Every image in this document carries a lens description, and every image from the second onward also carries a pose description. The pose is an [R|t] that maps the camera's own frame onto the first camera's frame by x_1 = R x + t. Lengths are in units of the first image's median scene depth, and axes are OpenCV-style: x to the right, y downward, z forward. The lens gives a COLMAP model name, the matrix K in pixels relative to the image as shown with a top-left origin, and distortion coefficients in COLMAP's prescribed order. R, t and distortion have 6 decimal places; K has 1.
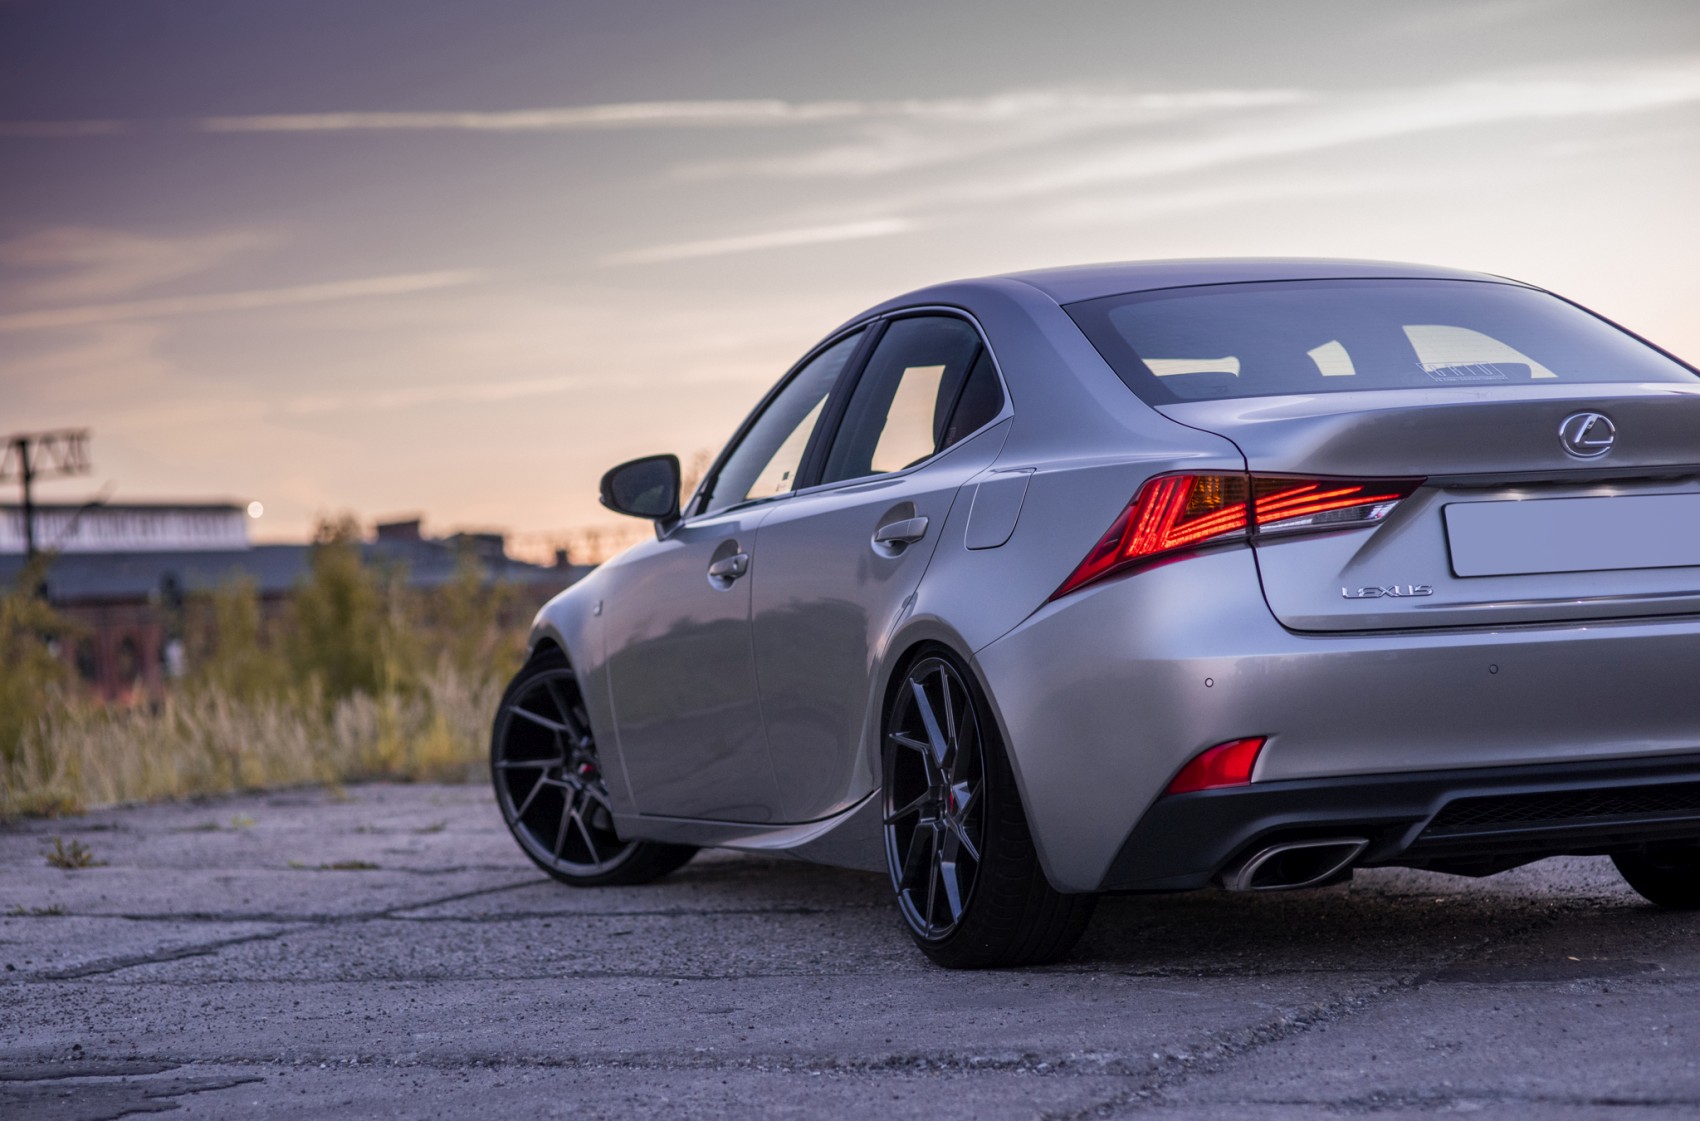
lens RADIAL K [[4130.2, 0, 847.7], [0, 4130.2, 563.5], [0, 0, 1]] dist [0.089501, 0.000000]
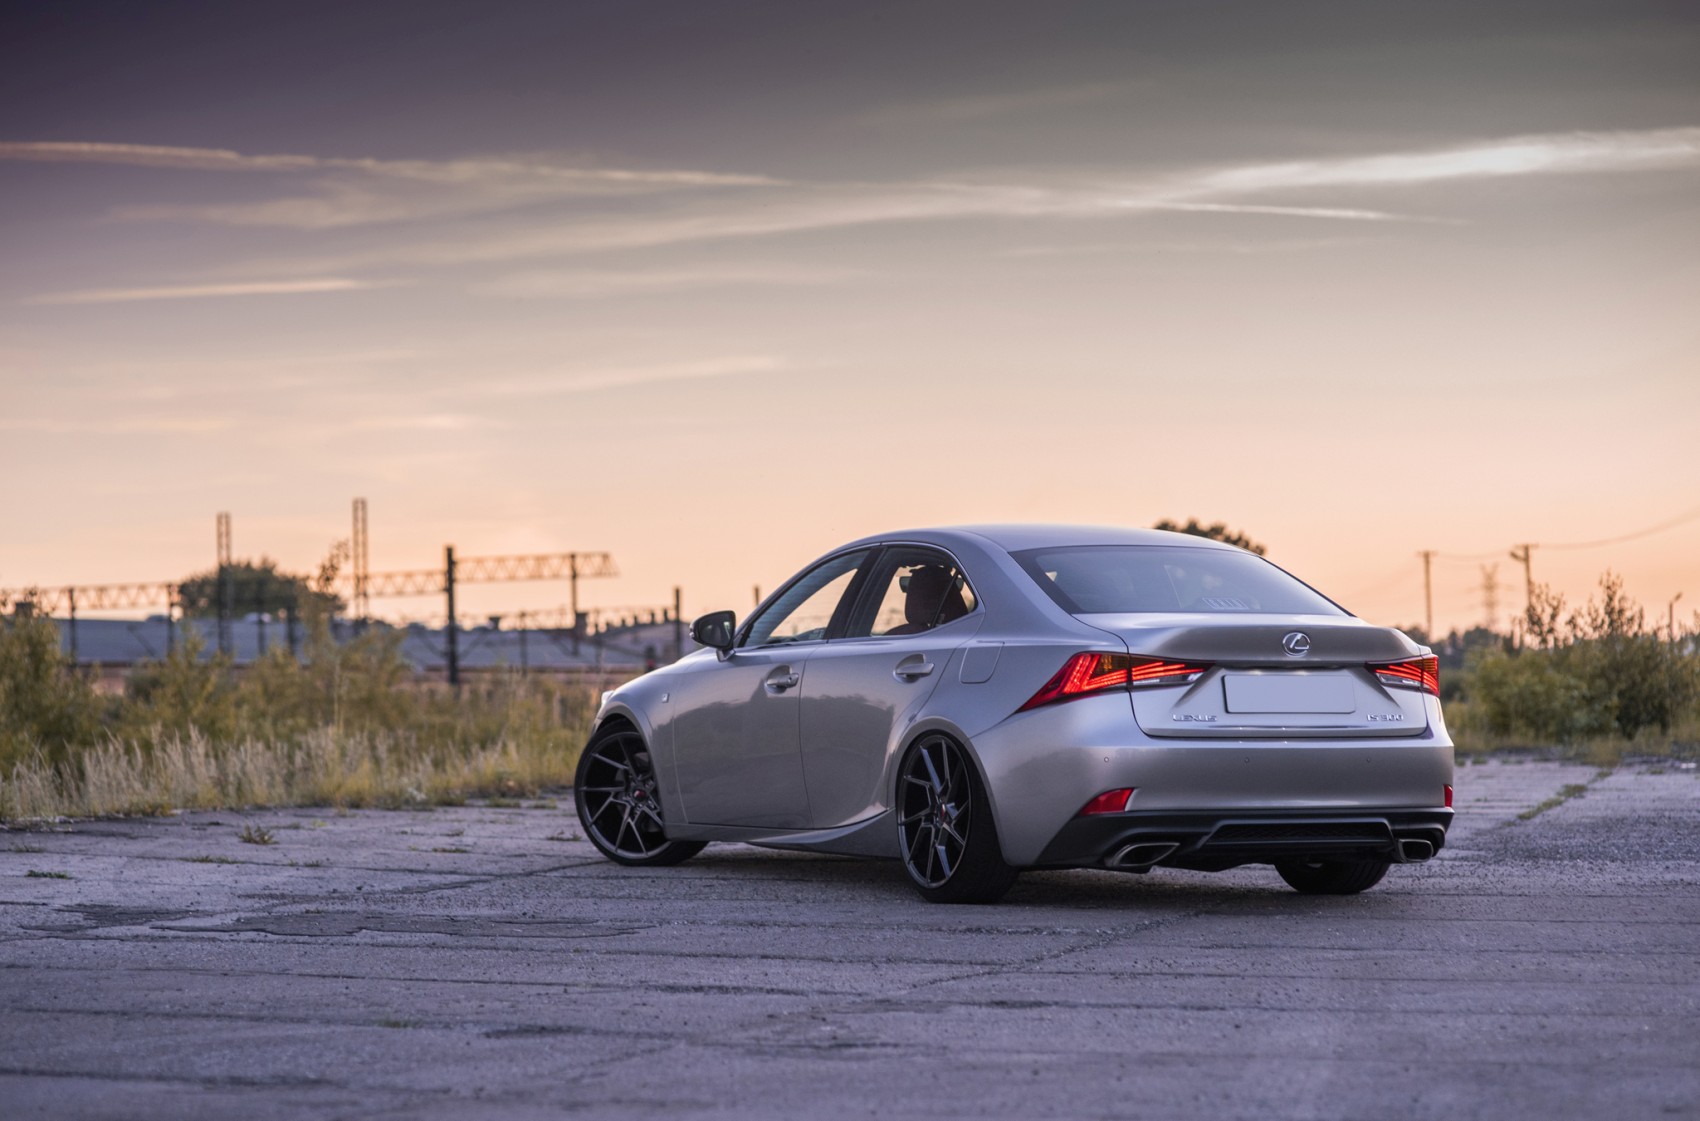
lens RADIAL K [[4130.2, 0, 850.5], [0, 4130.2, 559.4], [0, 0, 1]] dist [0.089501, 0.000000]
pose [[0.989150, 0.057463, 0.135204, -0.299450], [-0.054693, 0.998212, -0.024116, -0.012058], [-0.136348, 0.016460, 0.990524, -0.920889]]
